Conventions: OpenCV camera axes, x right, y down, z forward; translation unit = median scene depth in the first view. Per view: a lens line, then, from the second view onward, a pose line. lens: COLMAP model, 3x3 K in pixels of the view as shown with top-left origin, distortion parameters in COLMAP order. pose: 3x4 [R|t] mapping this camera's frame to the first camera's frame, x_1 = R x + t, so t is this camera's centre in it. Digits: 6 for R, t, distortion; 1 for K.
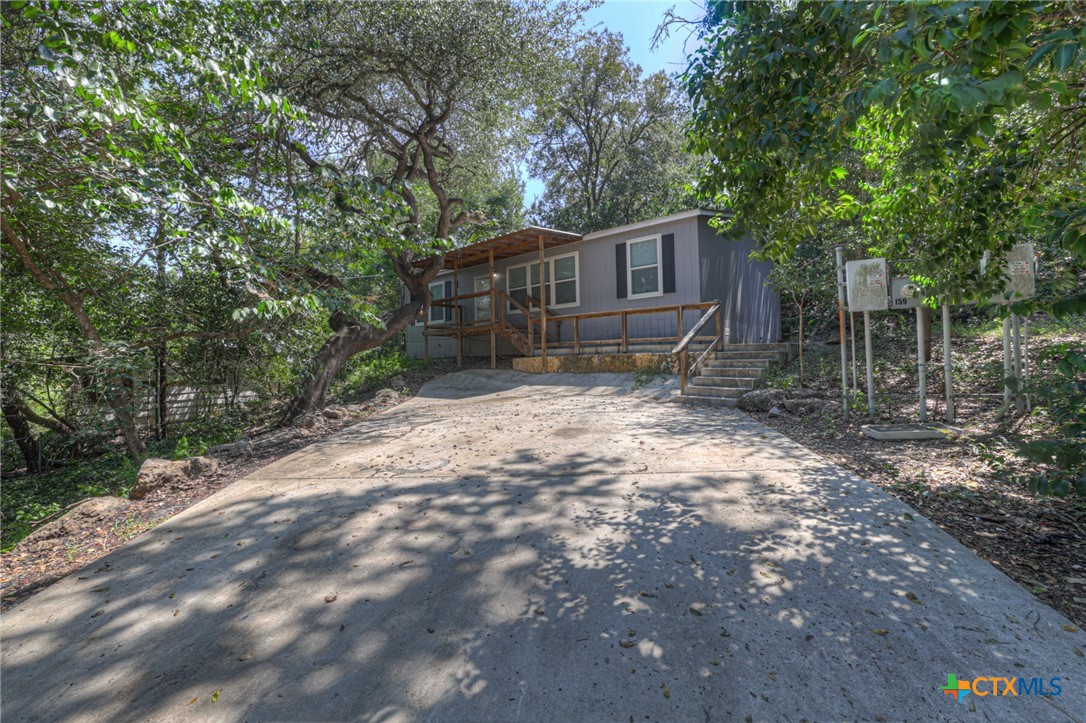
lens RADIAL K [[458.9, 0, 543.1], [0, 458.9, 355.7], [0, 0, 1]] dist [-0.000906, 0.000008]
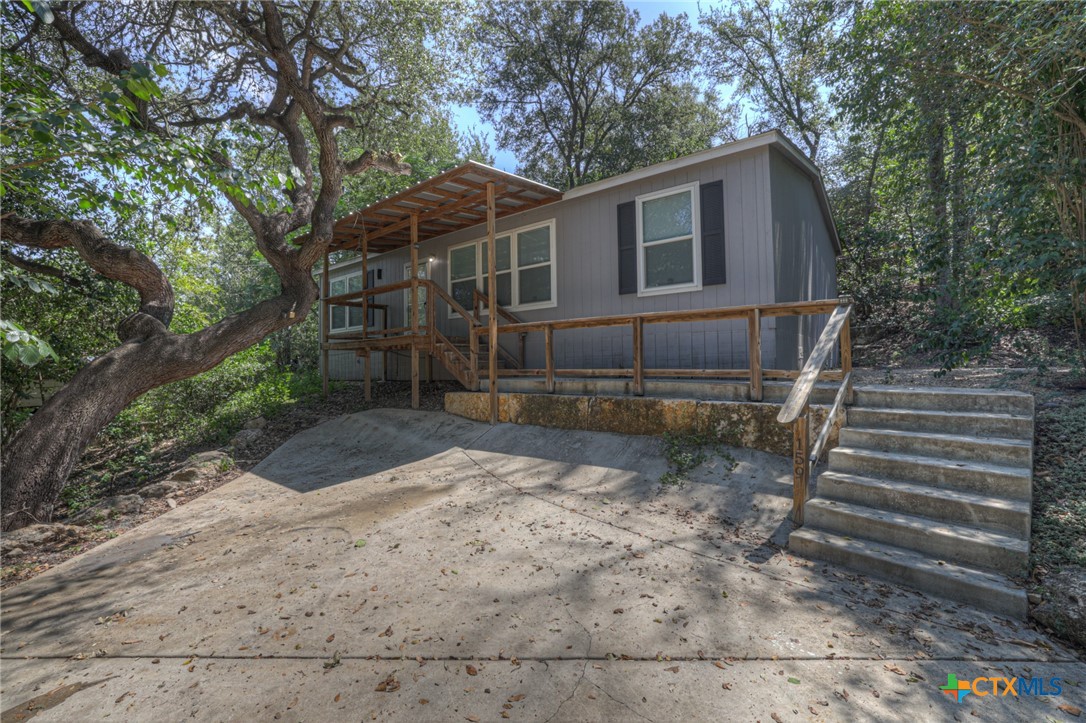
lens RADIAL K [[484.6, 0, 533.9], [0, 484.6, 359.1], [0, 0, 1]] dist [-0.001643, 0.000240]
pose [[0.999660, 0.008350, 0.024719, 0.033507], [-0.008239, 0.999955, -0.004596, -0.035330], [-0.024757, 0.004391, 0.999684, 0.351873]]
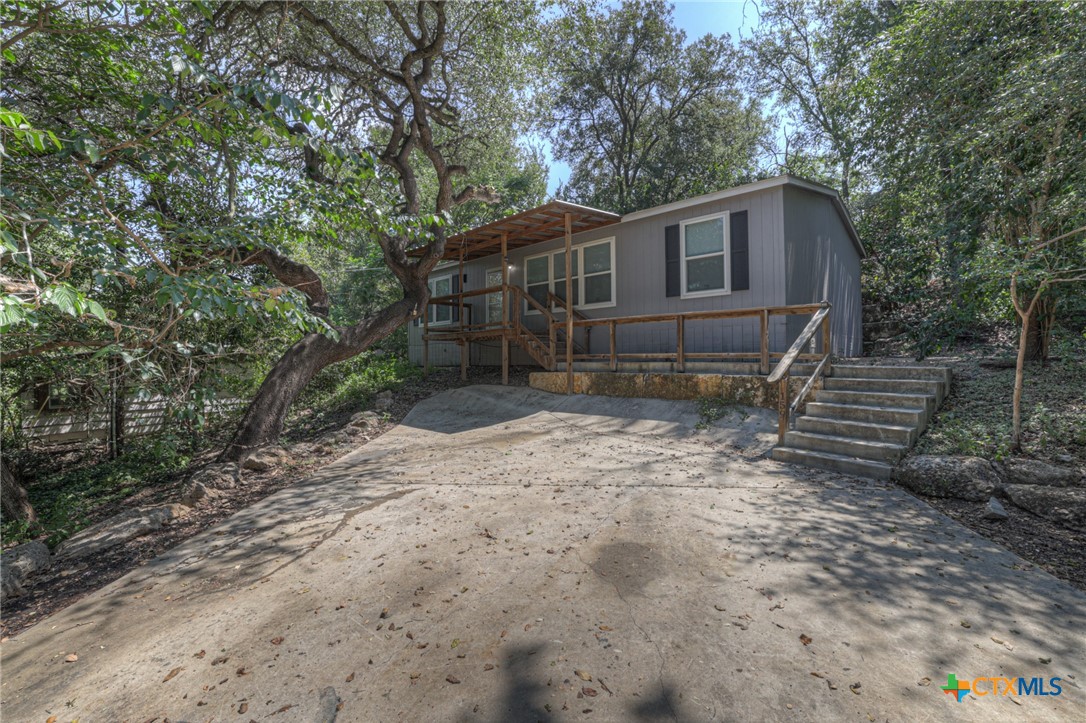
lens RADIAL K [[475.4, 0, 542.8], [0, 475.4, 354.6], [0, 0, 1]] dist [-0.000575, 0.000502]
pose [[0.998708, 0.014364, -0.048738, -0.004011], [-0.014404, 0.999896, -0.000459, -0.024320], [0.048727, 0.001161, 0.998811, 0.186233]]
